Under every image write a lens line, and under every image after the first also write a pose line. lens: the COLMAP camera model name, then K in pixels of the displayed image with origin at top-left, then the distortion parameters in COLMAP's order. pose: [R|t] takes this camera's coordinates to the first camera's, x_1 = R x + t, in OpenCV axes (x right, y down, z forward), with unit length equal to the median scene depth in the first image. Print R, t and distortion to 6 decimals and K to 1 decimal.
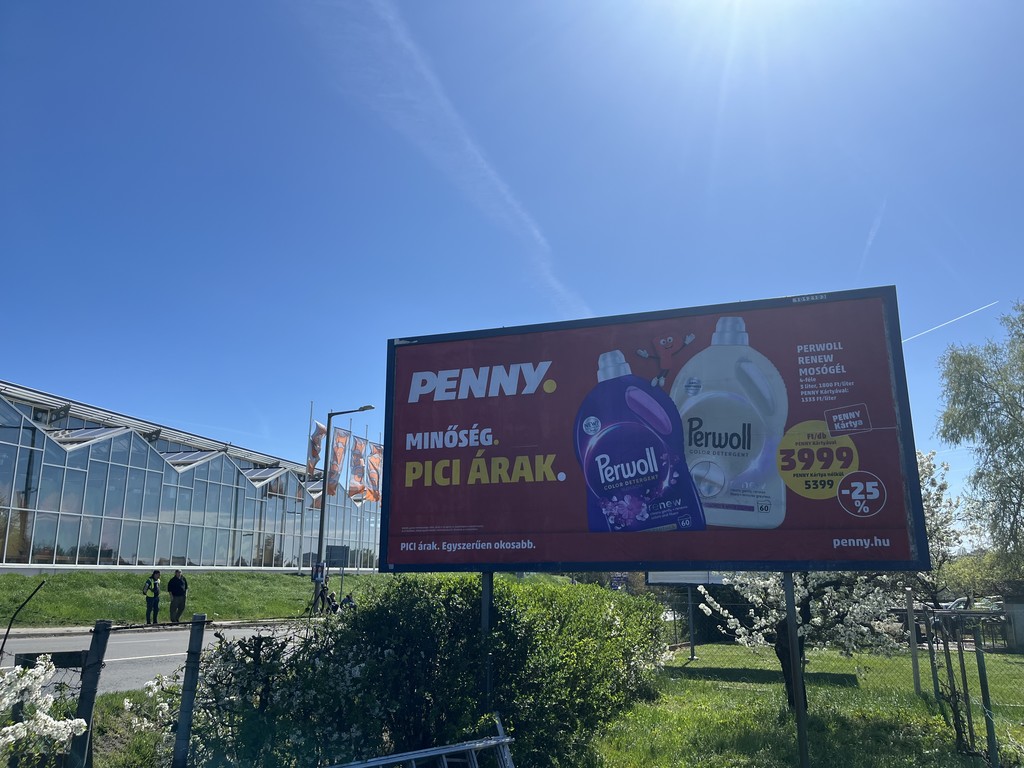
lens RADIAL K [[805.1, 0, 520.1], [0, 805.1, 382.8], [0, 0, 1]] dist [0.060951, -0.090975]
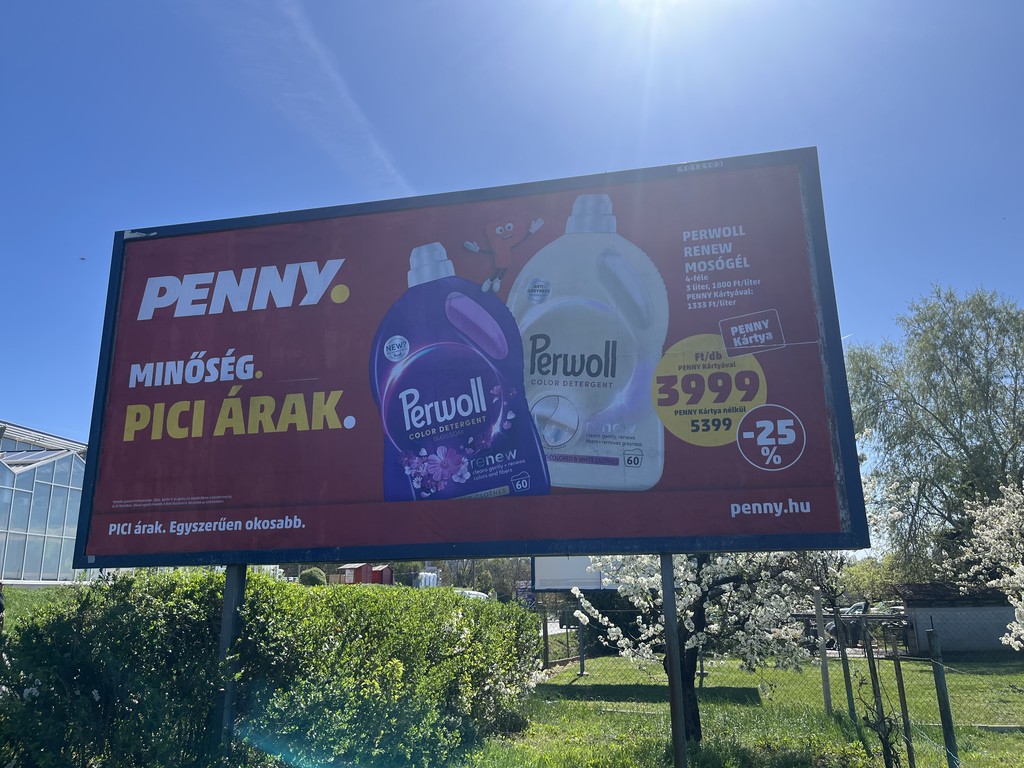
lens RADIAL K [[805.1, 0, 520.6], [0, 805.1, 366.7], [0, 0, 1]] dist [0.060951, -0.090975]
pose [[0.993866, 0.015427, 0.109509, 0.114602], [-0.011754, 0.999349, -0.034106, 0.087295], [-0.109964, 0.032610, 0.993401, 0.290780]]
